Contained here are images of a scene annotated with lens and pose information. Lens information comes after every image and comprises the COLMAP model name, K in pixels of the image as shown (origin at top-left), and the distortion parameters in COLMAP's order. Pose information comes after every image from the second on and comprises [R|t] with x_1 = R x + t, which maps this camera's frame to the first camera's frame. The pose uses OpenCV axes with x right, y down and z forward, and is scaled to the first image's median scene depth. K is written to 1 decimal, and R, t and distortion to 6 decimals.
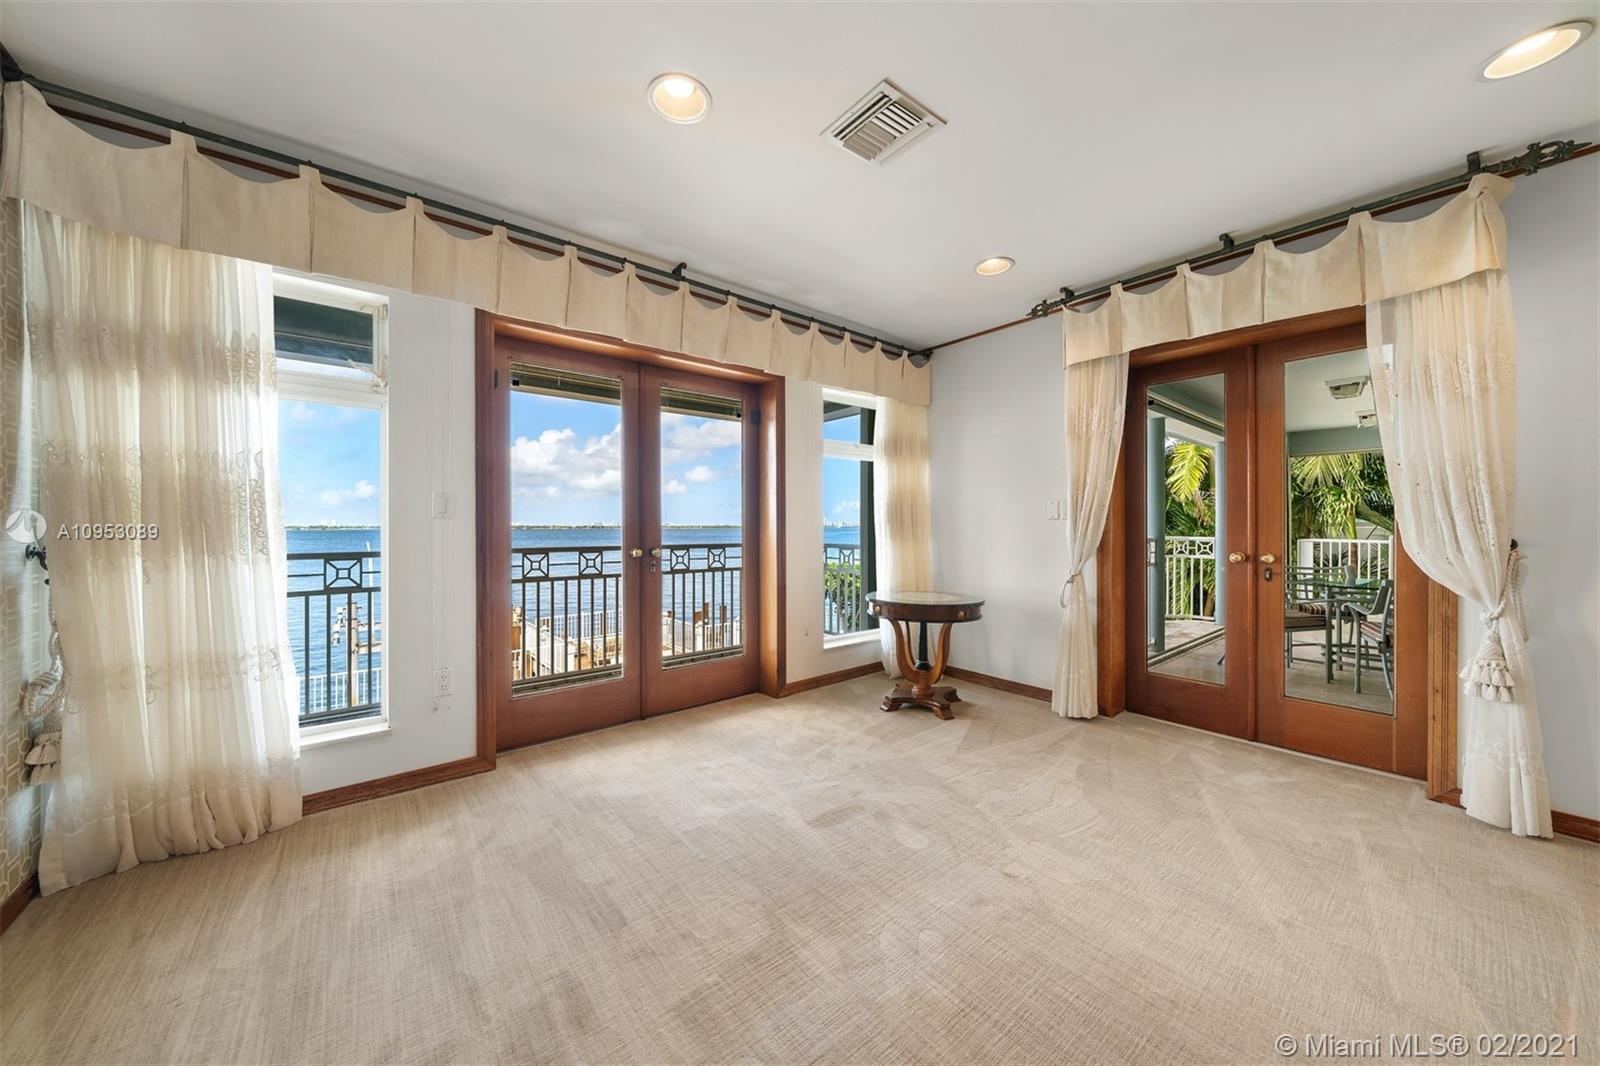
lens RADIAL K [[560.6, 0, 800.0], [0, 560.6, 533.0], [0, 0, 1]] dist [-0.000066, -0.000321]
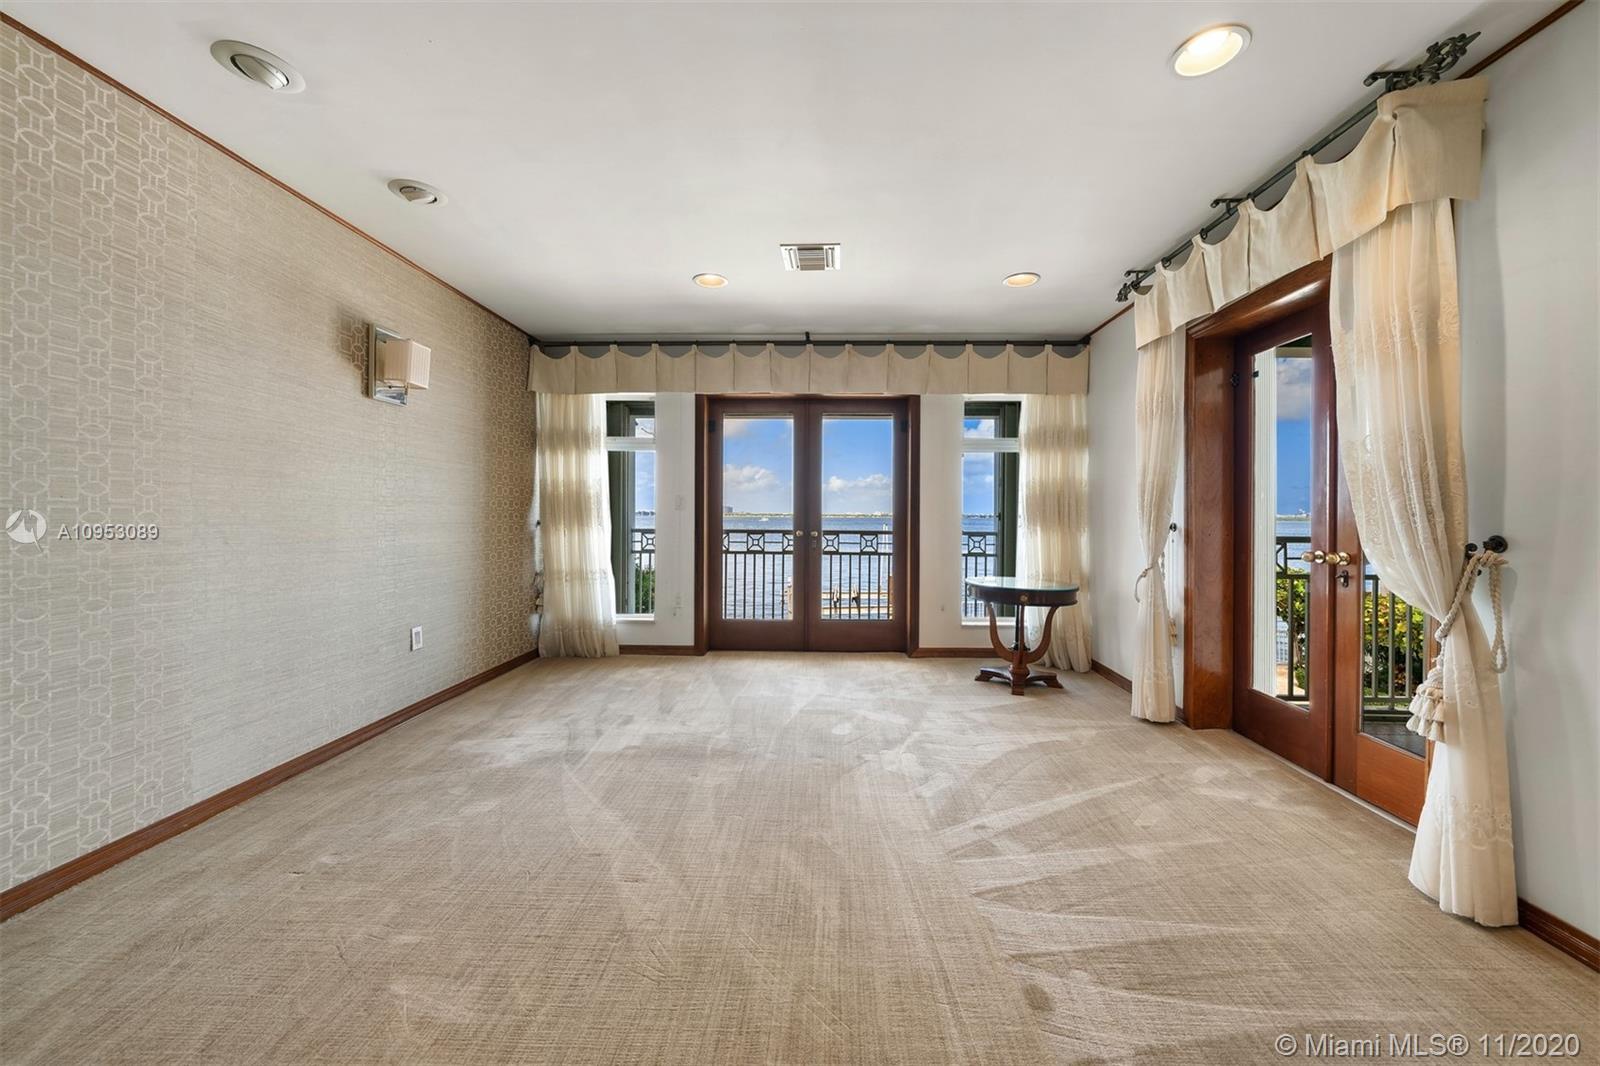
lens RADIAL K [[603.1, 0, 800.0], [0, 603.1, 533.0], [0, 0, 1]] dist [-0.000914, 0.000195]
pose [[0.749340, 0.026341, -0.661661, 0.878186], [-0.015168, 0.999629, 0.022617, -0.000343], [0.662011, -0.006912, 0.749462, -0.184627]]
